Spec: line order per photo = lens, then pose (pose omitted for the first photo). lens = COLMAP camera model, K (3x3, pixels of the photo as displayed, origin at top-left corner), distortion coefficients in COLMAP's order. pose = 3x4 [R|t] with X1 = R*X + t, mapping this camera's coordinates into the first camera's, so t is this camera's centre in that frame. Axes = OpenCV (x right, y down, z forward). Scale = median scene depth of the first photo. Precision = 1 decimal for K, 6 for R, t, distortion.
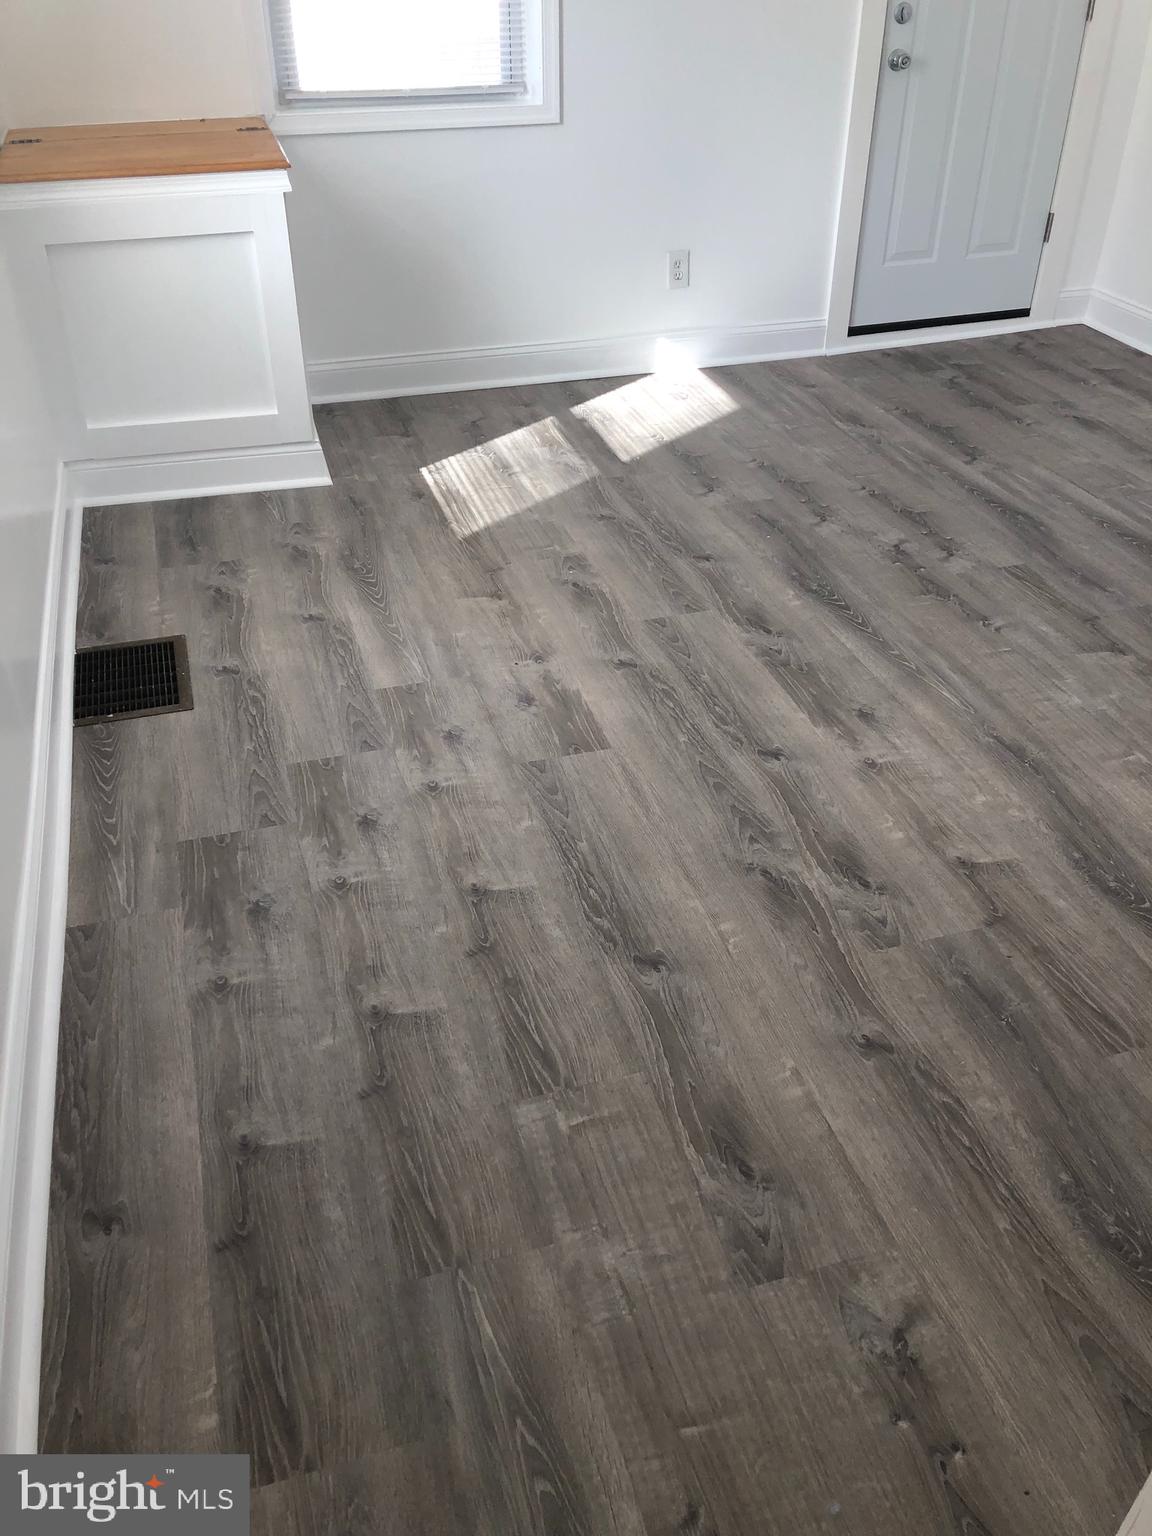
lens RADIAL K [[1267.4, 0, 576.0], [0, 1267.4, 768.0], [0, 0, 1]] dist [0.118083, -0.338907]
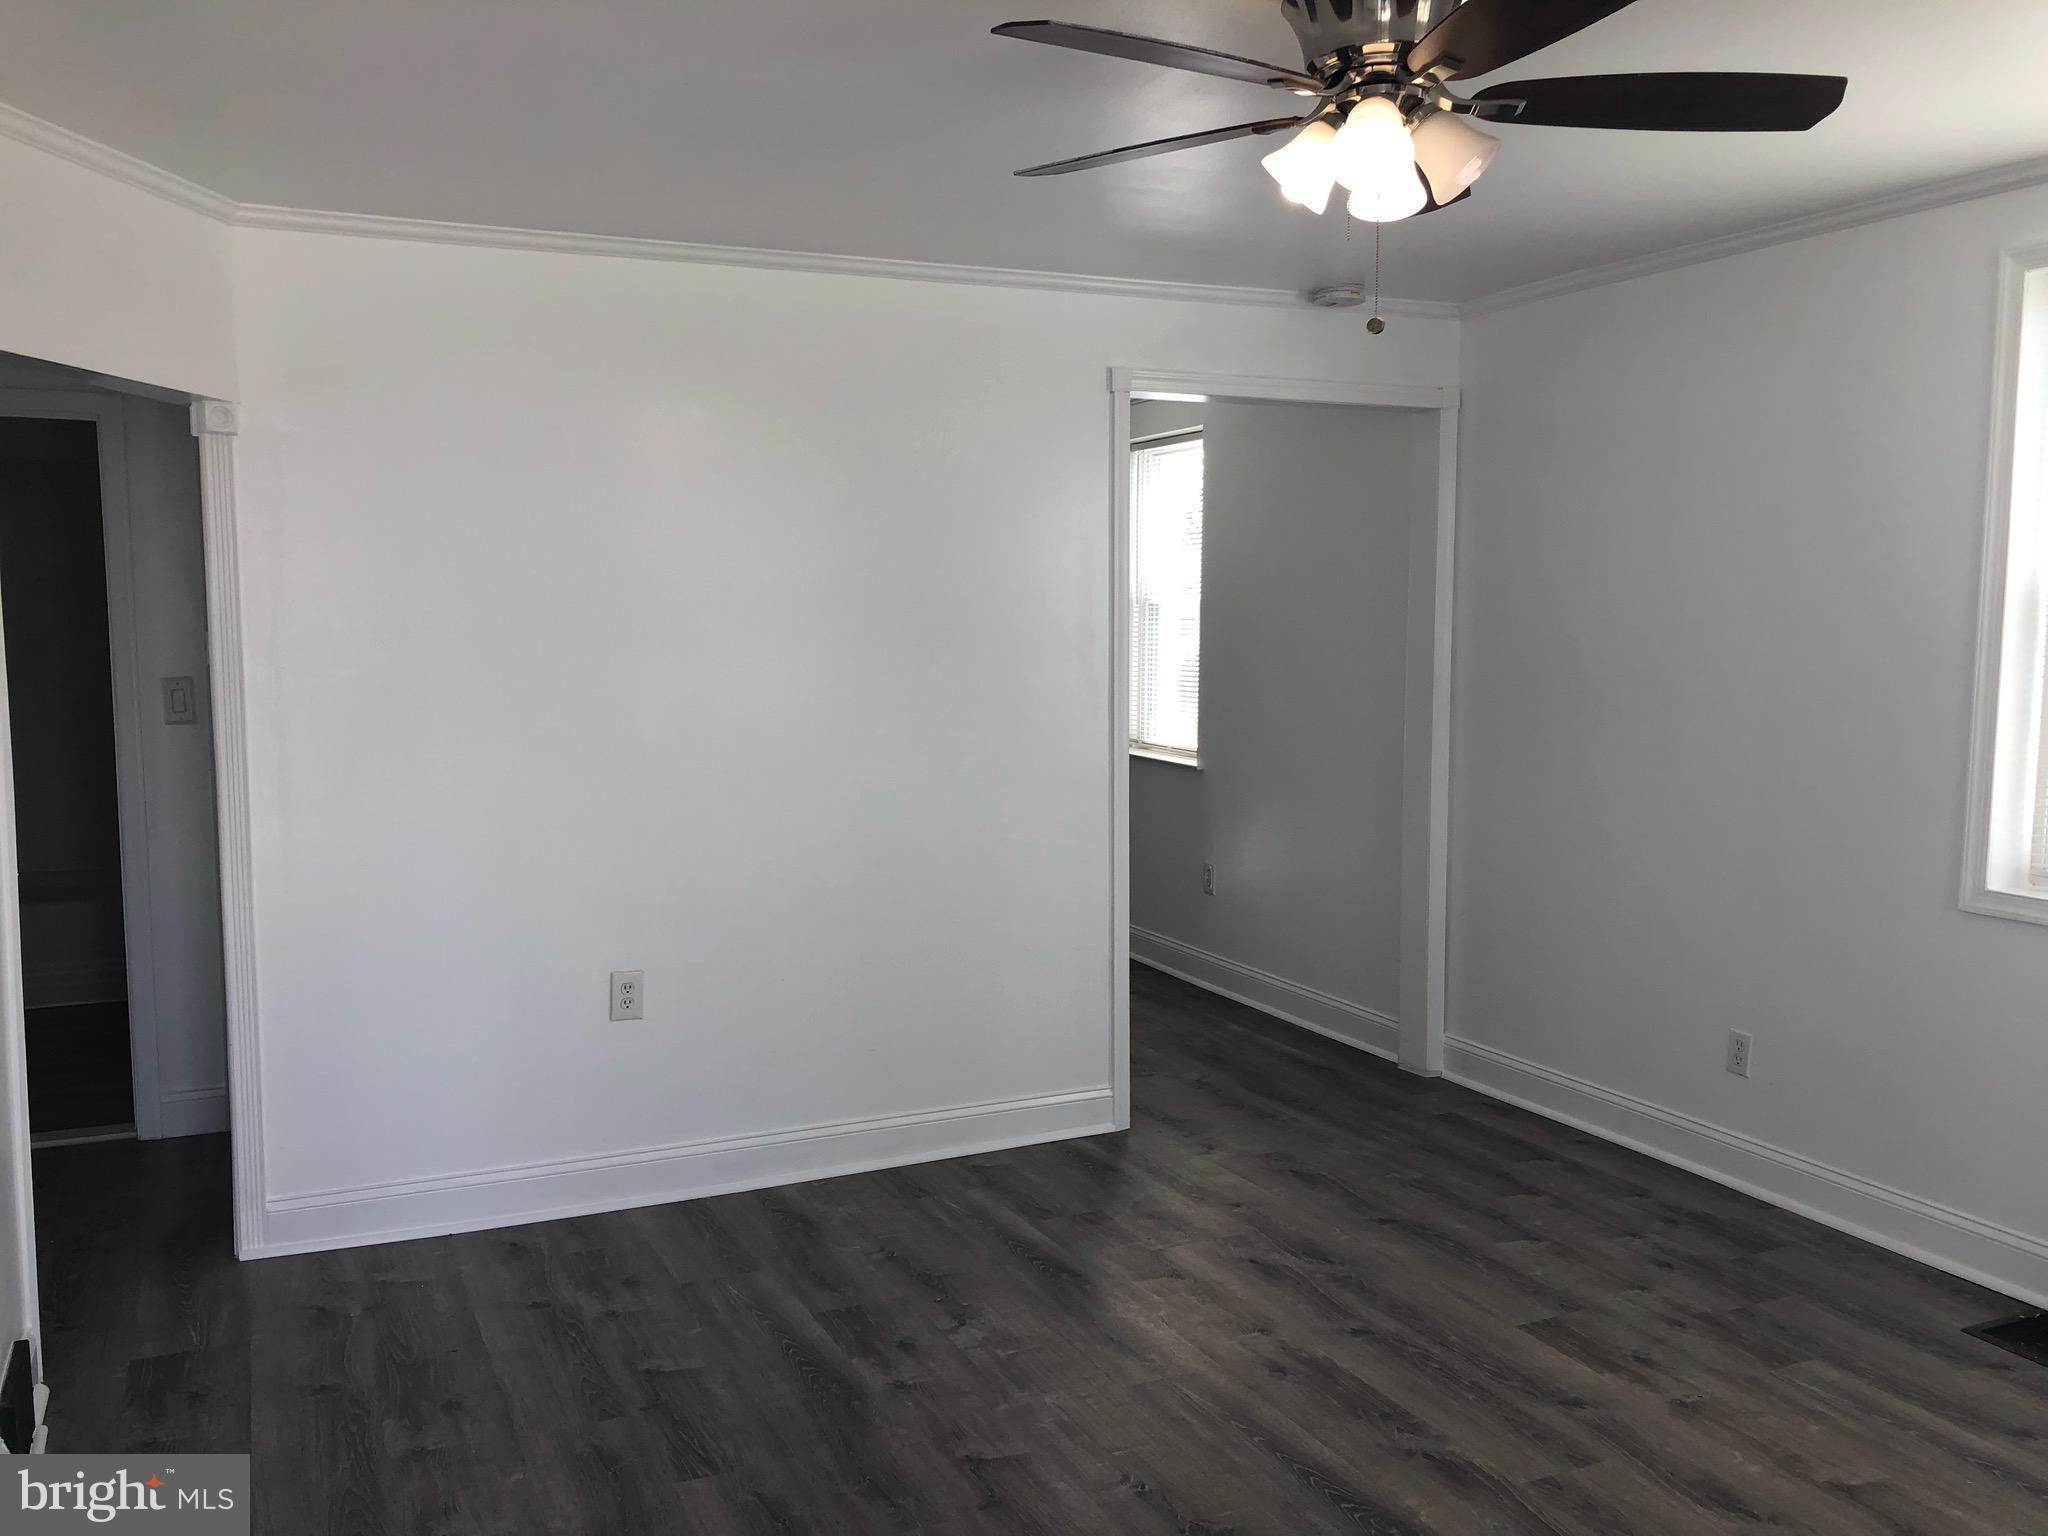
lens RADIAL K [[1698.1, 0, 1024.0], [0, 1698.1, 768.0], [0, 0, 1]] dist [0.008218, 0.004552]
pose [[-0.990415, 0.016547, -0.137129, 0.463487], [-0.075803, 0.764810, 0.639781, -0.929642], [0.115464, 0.644043, -0.756225, 1.323873]]
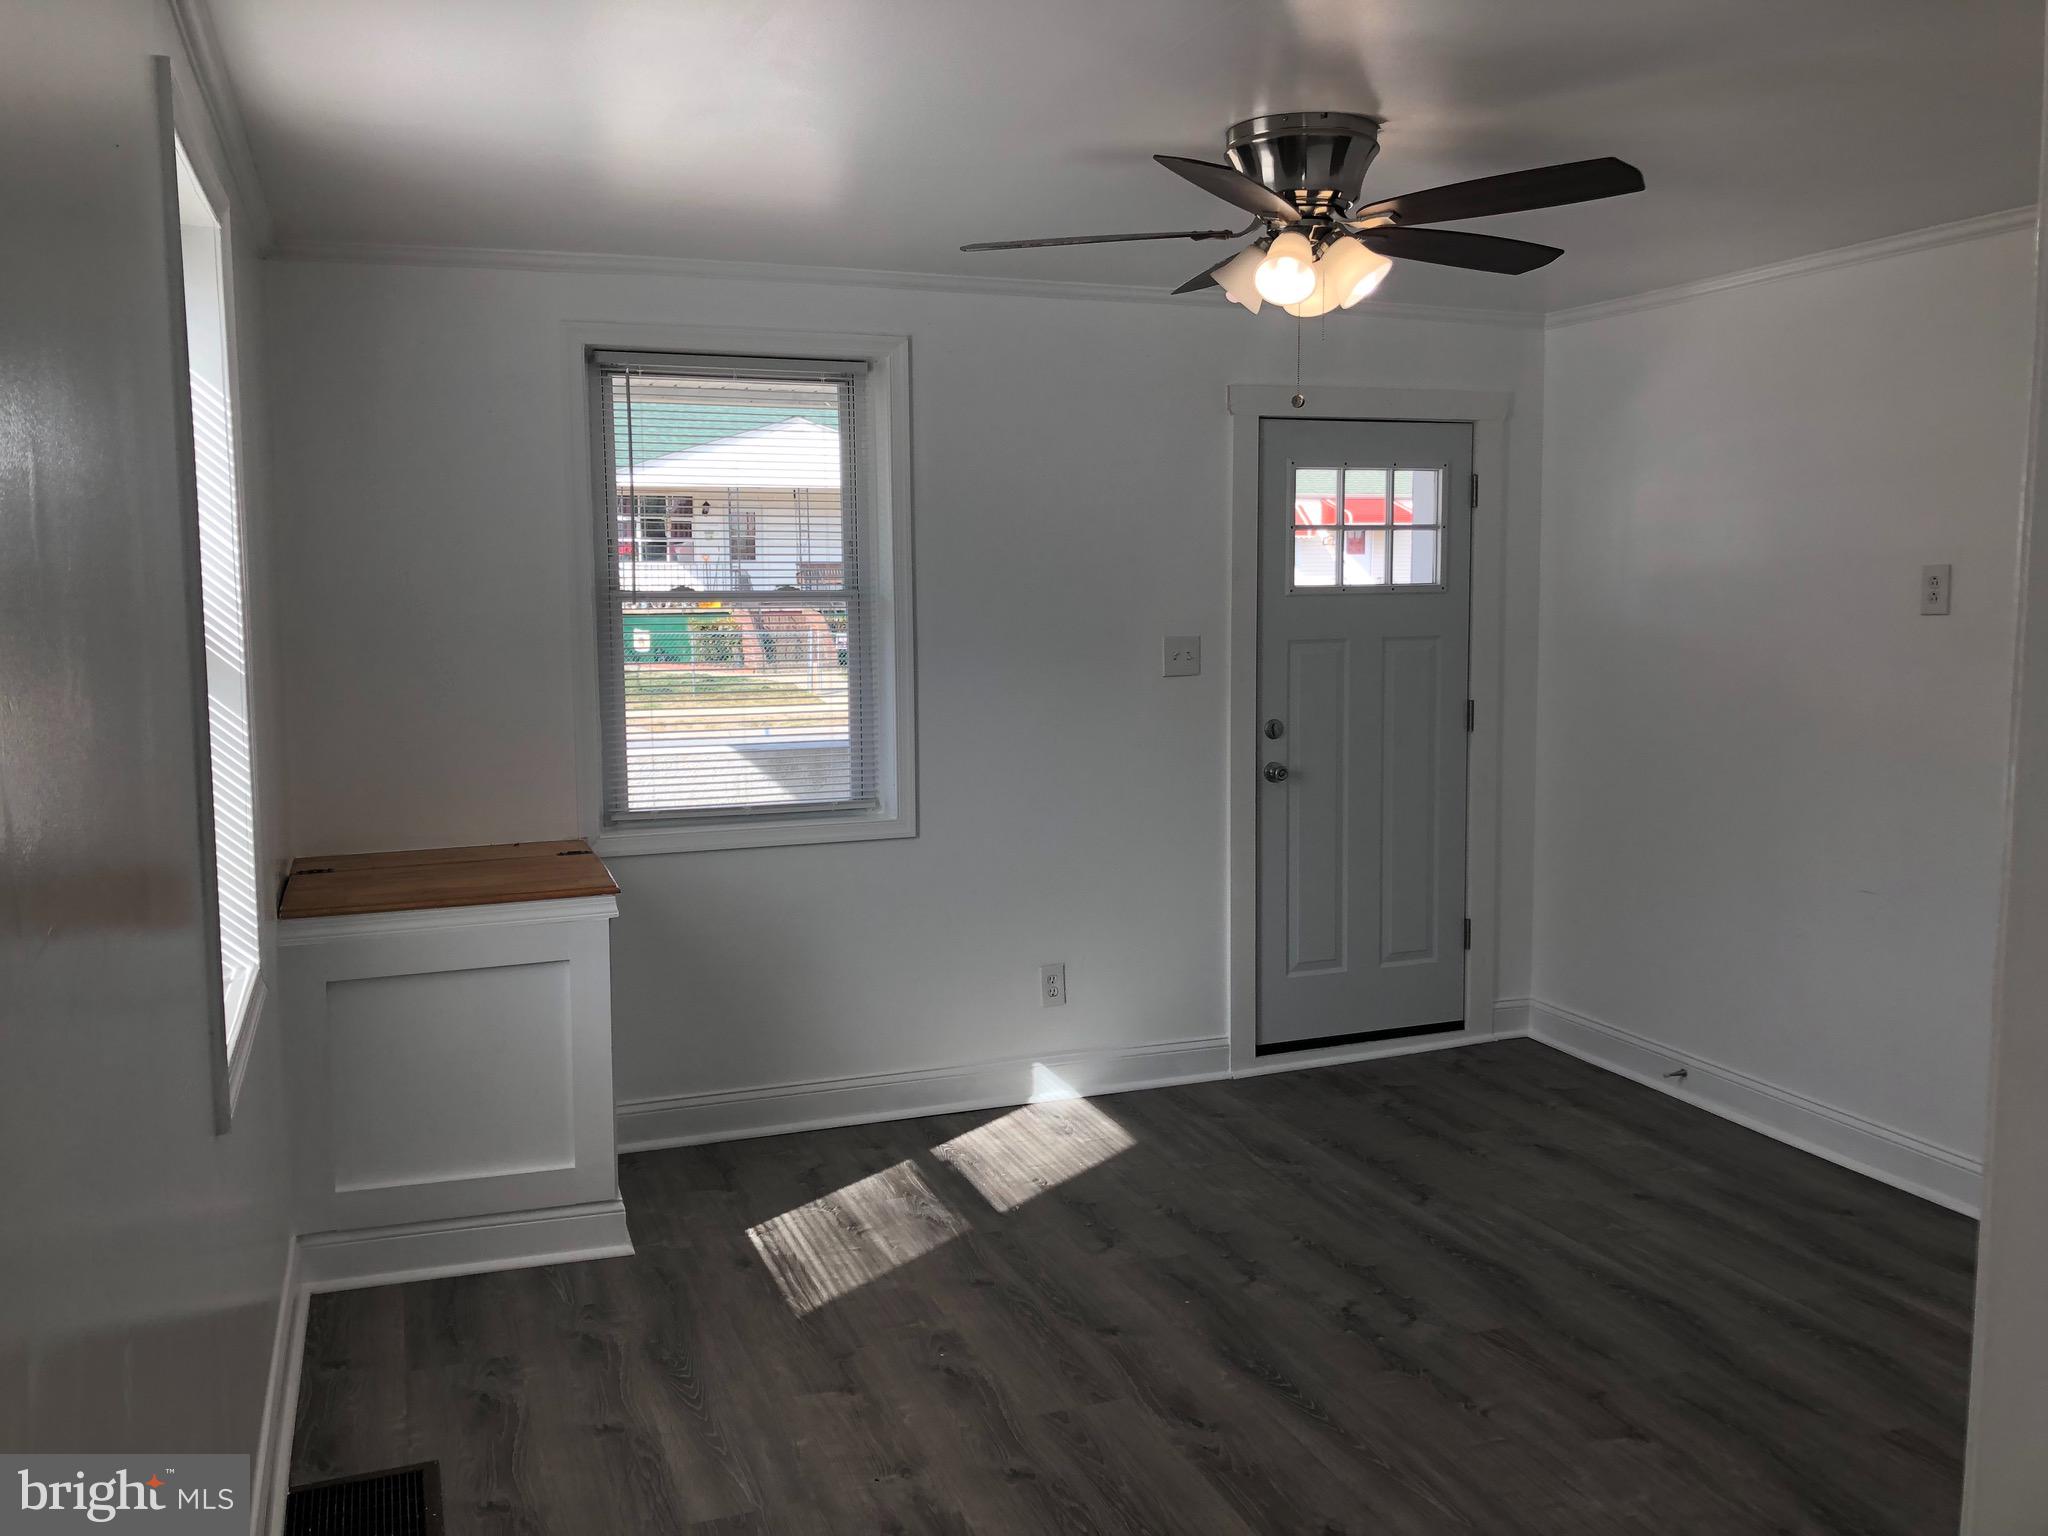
lens RADIAL K [[1698.1, 0, 1024.0], [0, 1698.1, 768.0], [0, 0, 1]] dist [0.008218, 0.004552]
pose [[0.997638, -0.011531, 0.067714, -0.020146], [0.042201, 0.880708, -0.471776, 0.023333], [-0.054196, 0.473519, 0.879114, -0.093059]]
